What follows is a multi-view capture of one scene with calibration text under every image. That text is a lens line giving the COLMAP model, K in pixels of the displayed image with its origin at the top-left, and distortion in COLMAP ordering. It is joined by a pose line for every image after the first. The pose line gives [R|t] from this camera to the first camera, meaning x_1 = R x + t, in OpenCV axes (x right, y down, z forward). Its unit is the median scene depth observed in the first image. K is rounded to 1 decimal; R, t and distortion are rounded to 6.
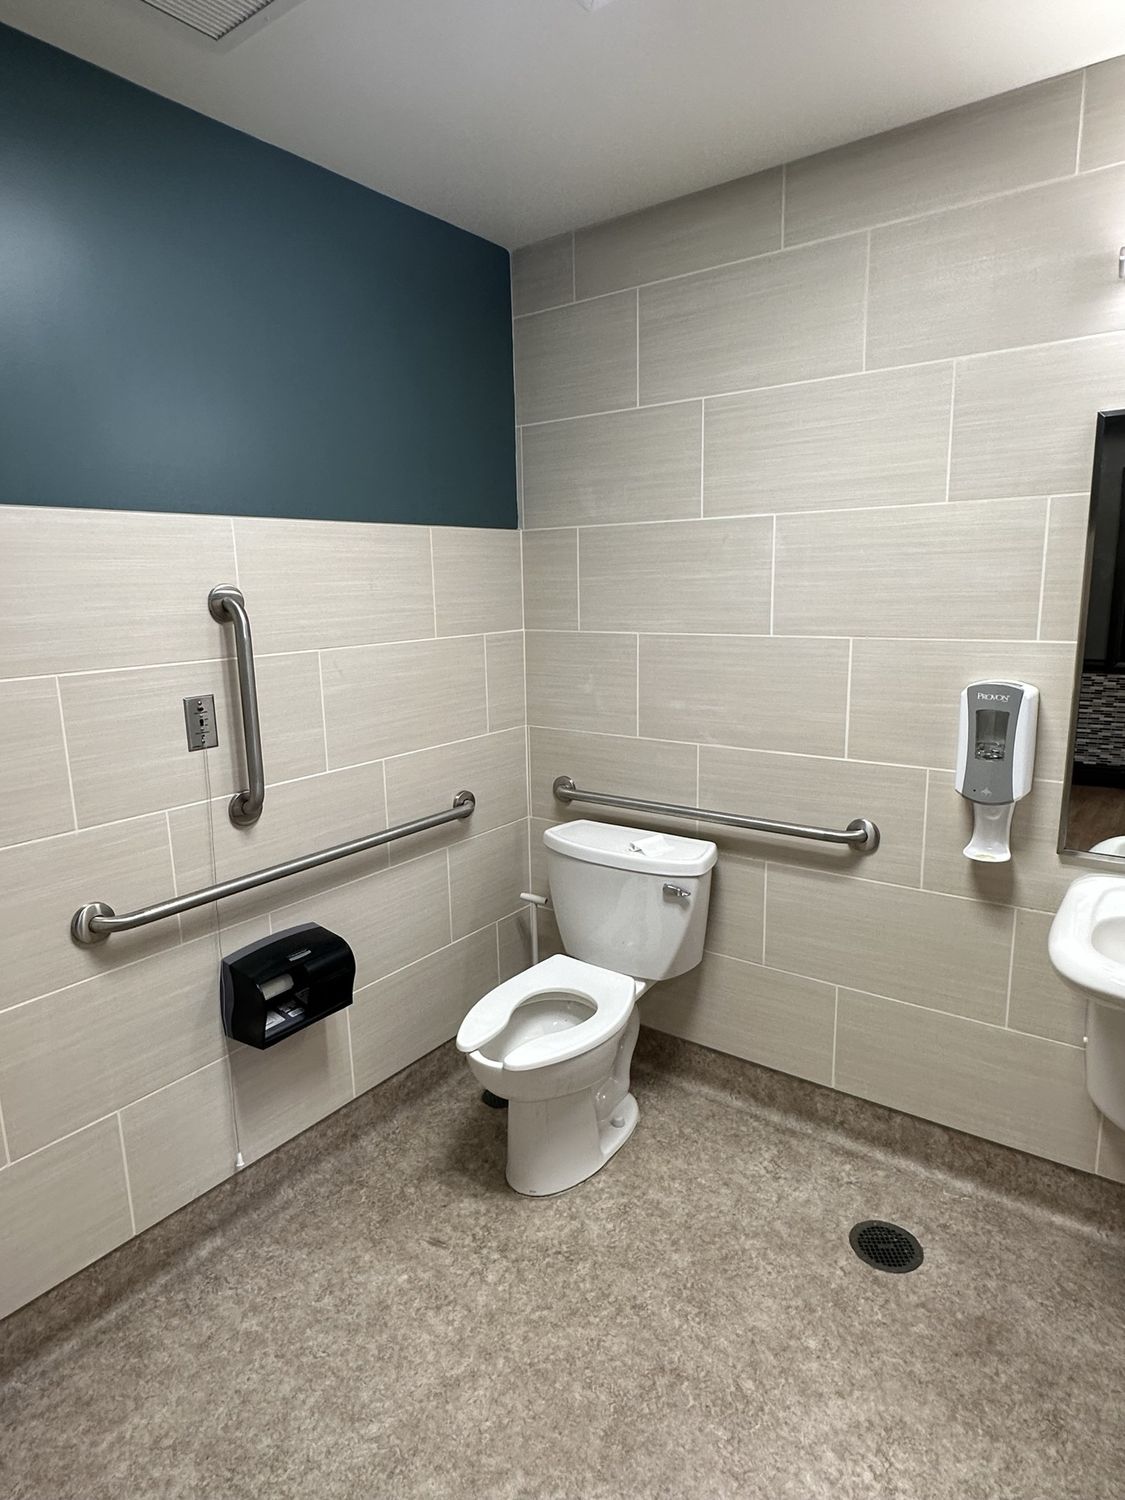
lens RADIAL K [[857.9, 0, 558.4], [0, 857.9, 750.0], [0, 0, 1]] dist [0.000933, 0.001515]
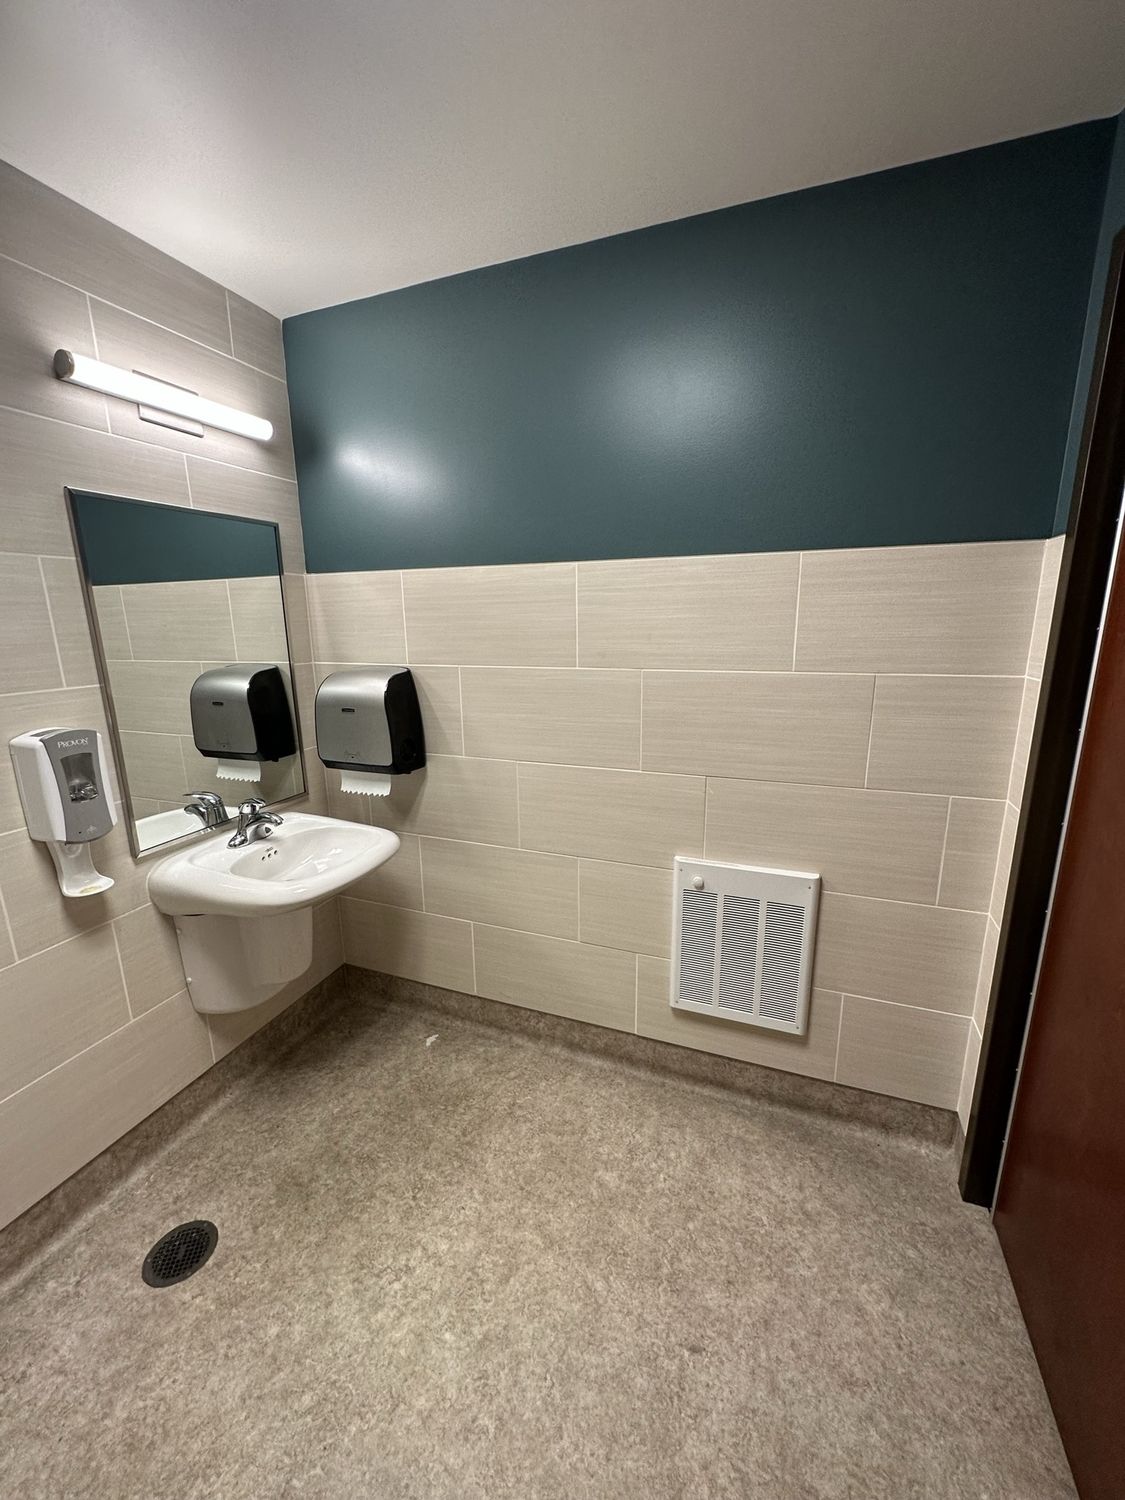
lens RADIAL K [[594.4, 0, 564.7], [0, 594.4, 751.3], [0, 0, 1]] dist [0.001805, 0.000570]
pose [[-0.260425, -0.190049, 0.946605, -0.376791], [0.203000, 0.947741, 0.246125, -0.116028], [-0.943912, 0.256257, -0.208235, 0.621108]]
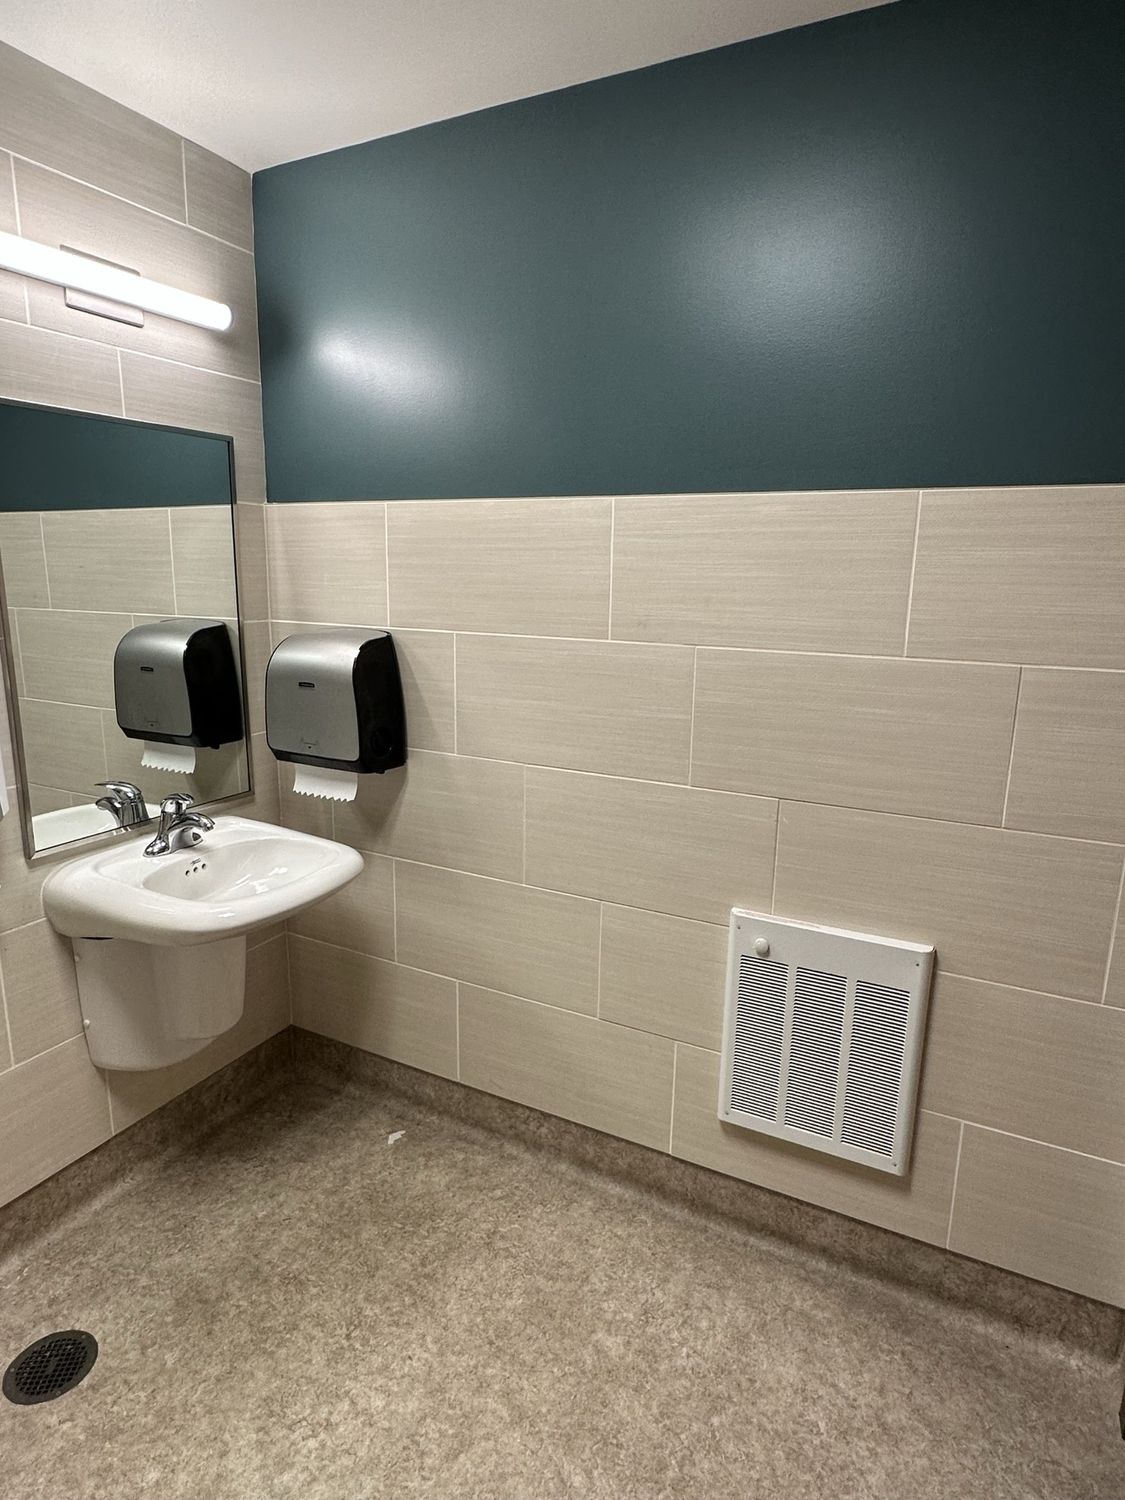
lens RADIAL K [[857.9, 0, 558.4], [0, 857.9, 750.0], [0, 0, 1]] dist [0.000933, 0.001515]
pose [[-0.151400, -0.189210, 0.970195, -0.450964], [0.176204, 0.960623, 0.214840, -0.106580], [-0.972641, 0.203479, -0.112099, 0.561386]]
